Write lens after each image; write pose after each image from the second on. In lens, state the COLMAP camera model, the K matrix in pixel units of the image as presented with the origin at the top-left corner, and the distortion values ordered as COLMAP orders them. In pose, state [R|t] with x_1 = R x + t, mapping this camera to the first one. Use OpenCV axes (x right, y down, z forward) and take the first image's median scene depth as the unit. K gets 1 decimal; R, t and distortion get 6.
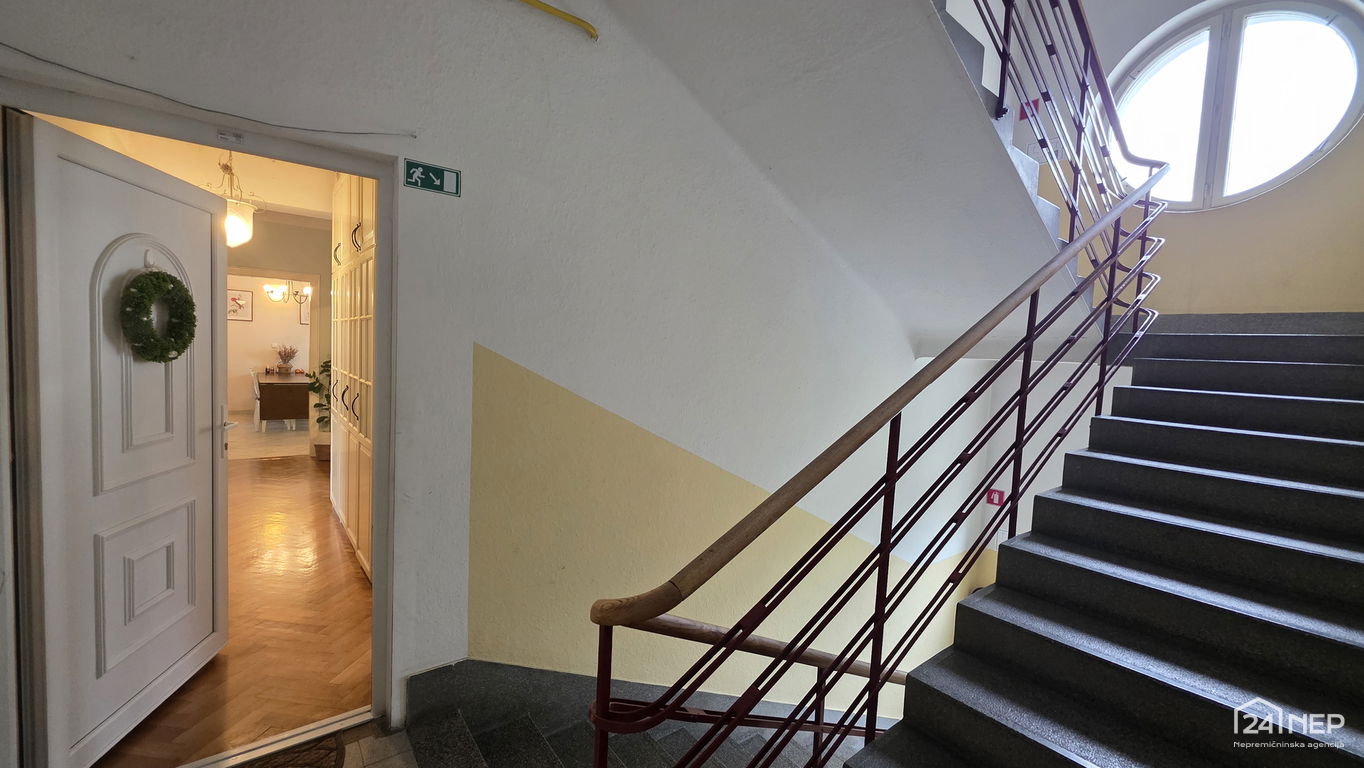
lens RADIAL K [[546.7, 0, 675.1], [0, 546.7, 381.9], [0, 0, 1]] dist [0.004256, -0.000328]
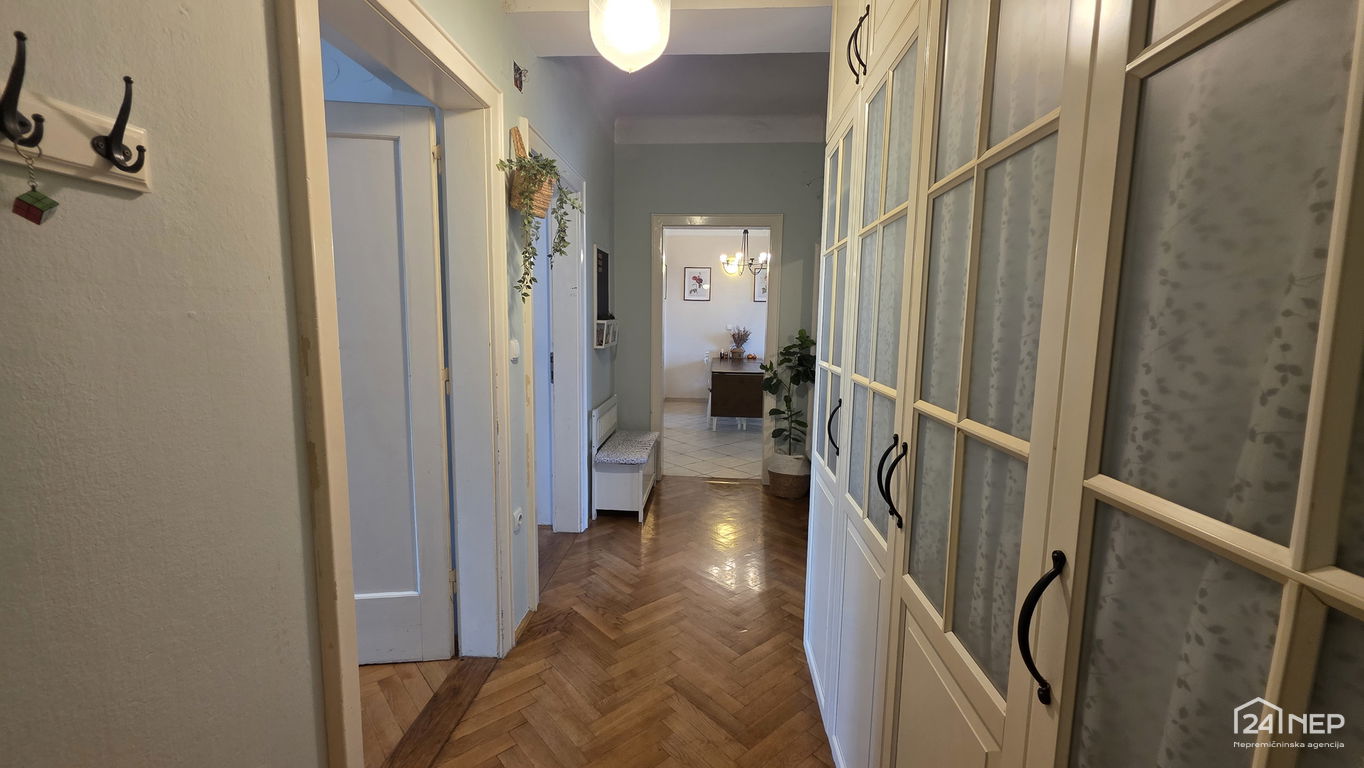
lens RADIAL K [[546.7, 0, 675.1], [0, 546.7, 381.9], [0, 0, 1]] dist [0.004256, -0.000328]
pose [[0.739864, 0.040457, -0.671539, -0.244499], [-0.017990, 0.999023, 0.040366, -0.015282], [0.672516, -0.017785, 0.739869, 0.351966]]
